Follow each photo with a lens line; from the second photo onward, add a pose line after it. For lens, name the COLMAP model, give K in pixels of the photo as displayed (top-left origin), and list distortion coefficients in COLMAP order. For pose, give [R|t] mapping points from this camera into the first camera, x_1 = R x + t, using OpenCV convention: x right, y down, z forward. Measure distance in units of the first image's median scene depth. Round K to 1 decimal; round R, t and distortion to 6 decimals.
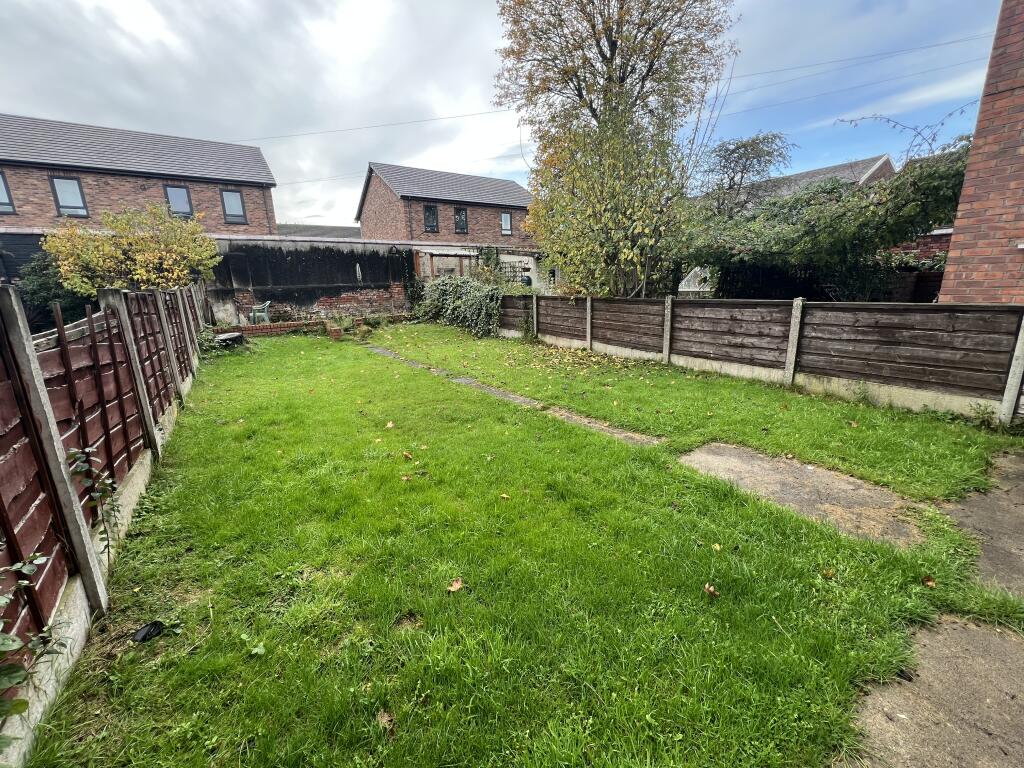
lens RADIAL K [[407.5, 0, 510.7], [0, 407.5, 382.4], [0, 0, 1]] dist [-0.001904, 0.000037]
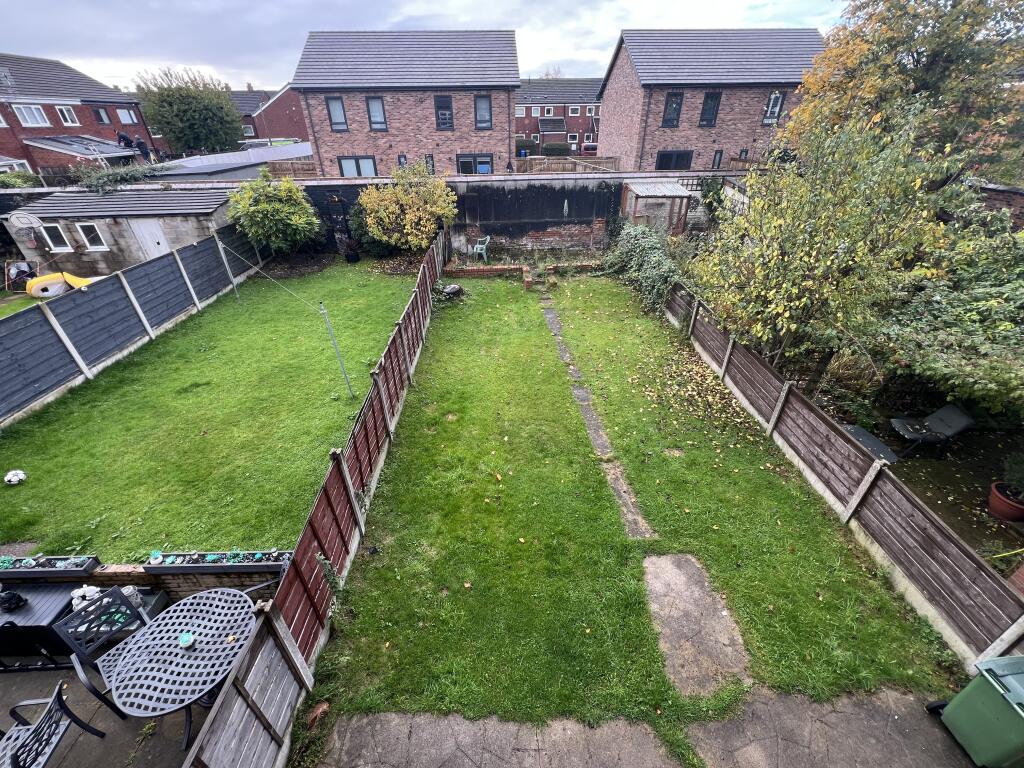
lens RADIAL K [[410.4, 0, 510.6], [0, 410.4, 383.2], [0, 0, 1]] dist [-0.002742, 0.000415]
pose [[0.850824, 0.298123, -0.432691, 0.128778], [-0.140999, 0.922800, 0.358552, -0.250388], [0.506180, -0.244056, 0.827175, -0.096672]]
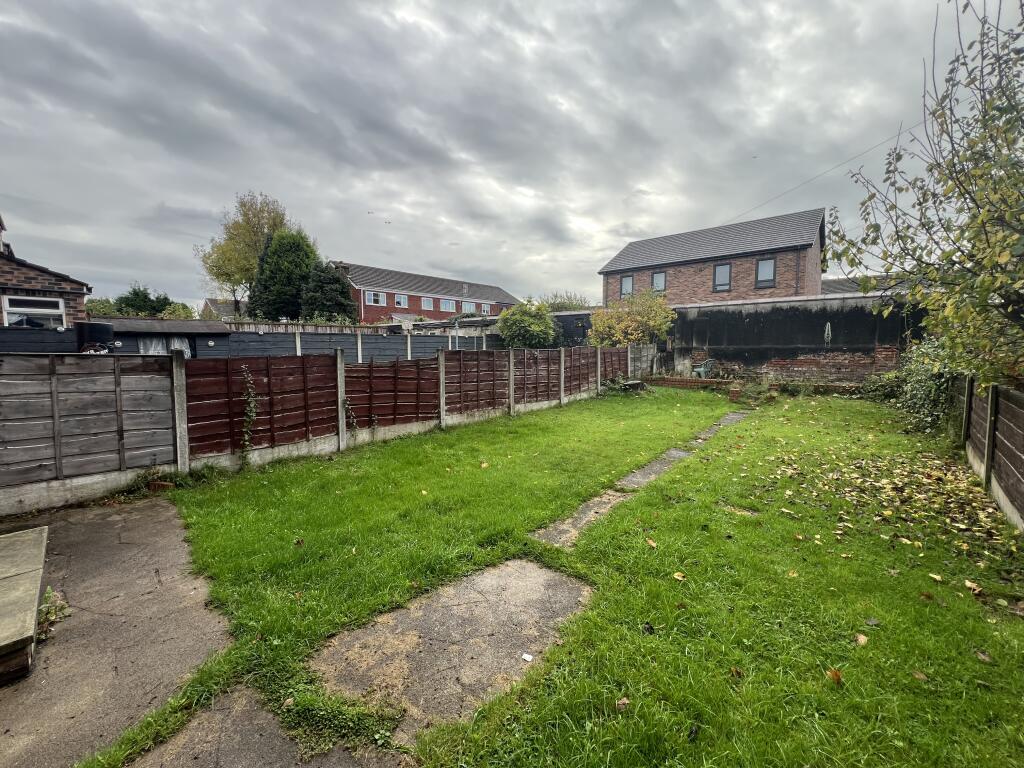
lens RADIAL K [[407.5, 0, 508.4], [0, 407.5, 383.0], [0, 0, 1]] dist [-0.001904, 0.000037]
pose [[0.252540, 0.113203, -0.960942, 0.345396], [-0.237073, 0.970100, 0.051978, -0.061960], [0.938094, 0.214686, 0.271826, 0.189375]]
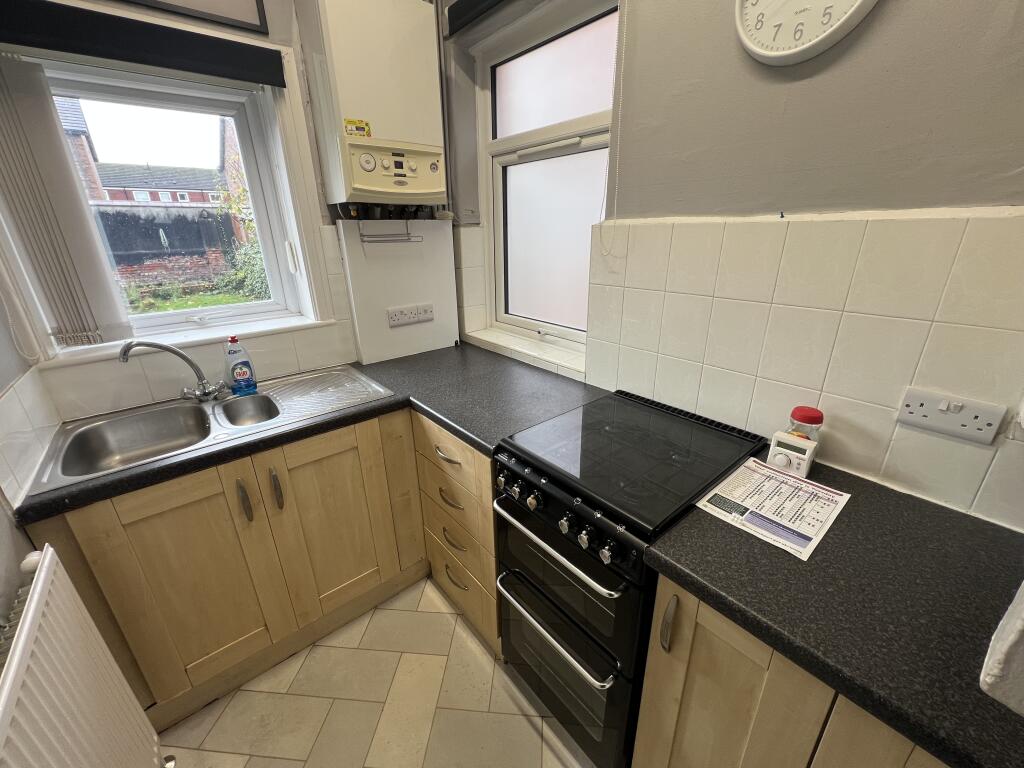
lens RADIAL K [[410.4, 0, 508.0], [0, 410.4, 382.1], [0, 0, 1]] dist [-0.002742, 0.000415]
pose [[0.993558, -0.027134, 0.110029, 0.382095], [0.014486, 0.993357, 0.114154, -0.035678], [-0.112396, -0.111825, 0.987351, -0.106271]]
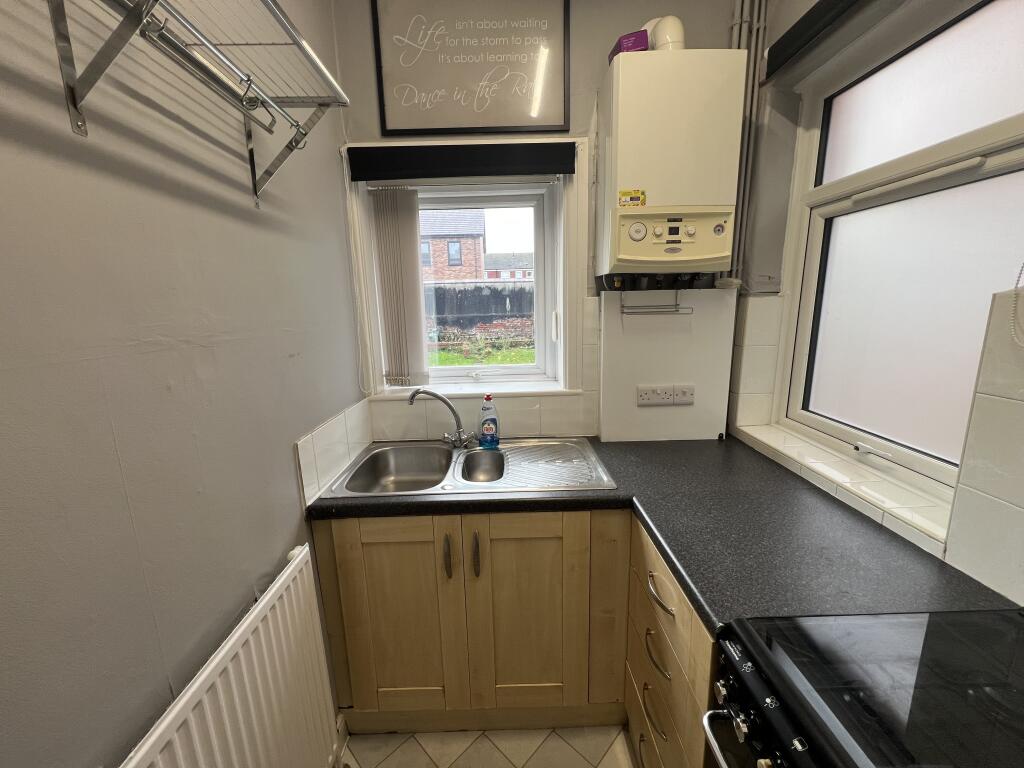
lens RADIAL K [[407.5, 0, 508.4], [0, 407.5, 382.5], [0, 0, 1]] dist [-0.001904, 0.000037]
pose [[0.842628, 0.114470, -0.526190, 0.389775], [-0.131070, 0.991356, 0.005771, -0.042100], [0.522302, 0.064105, 0.850348, -0.085200]]
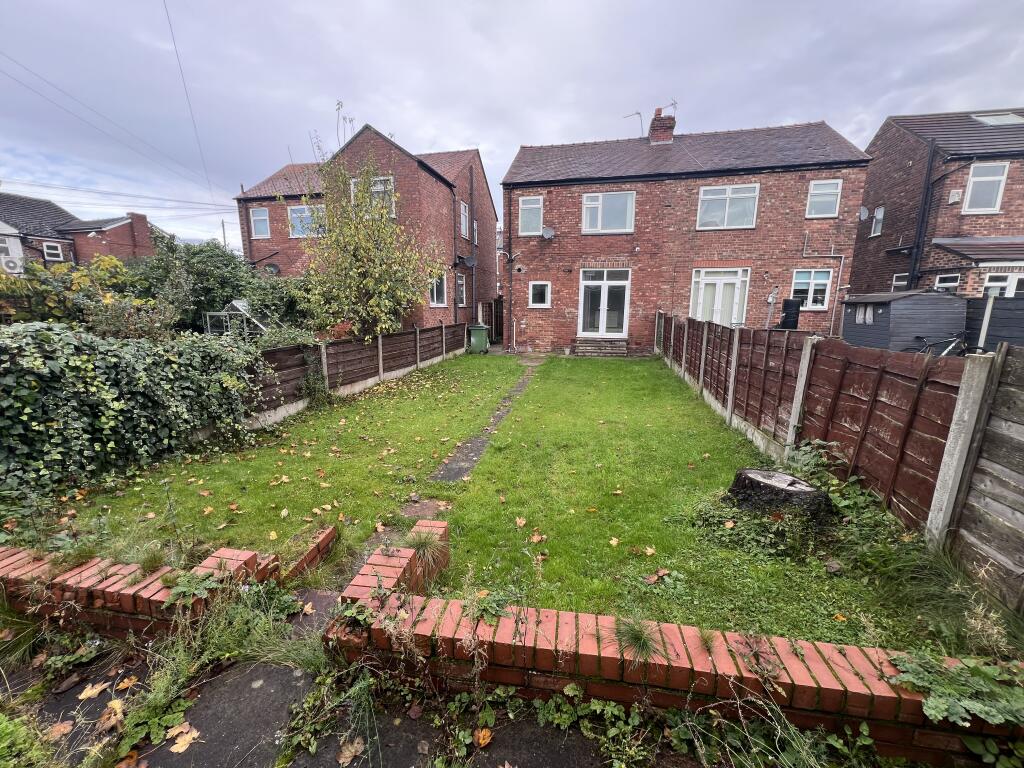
lens RADIAL K [[407.5, 0, 514.1], [0, 407.5, 384.8], [0, 0, 1]] dist [-0.001904, 0.000037]
pose [[-0.698916, -0.116758, 0.705609, -0.558865], [0.189904, 0.920874, 0.340481, -0.255401], [-0.689531, 0.371966, -0.621441, 0.969513]]
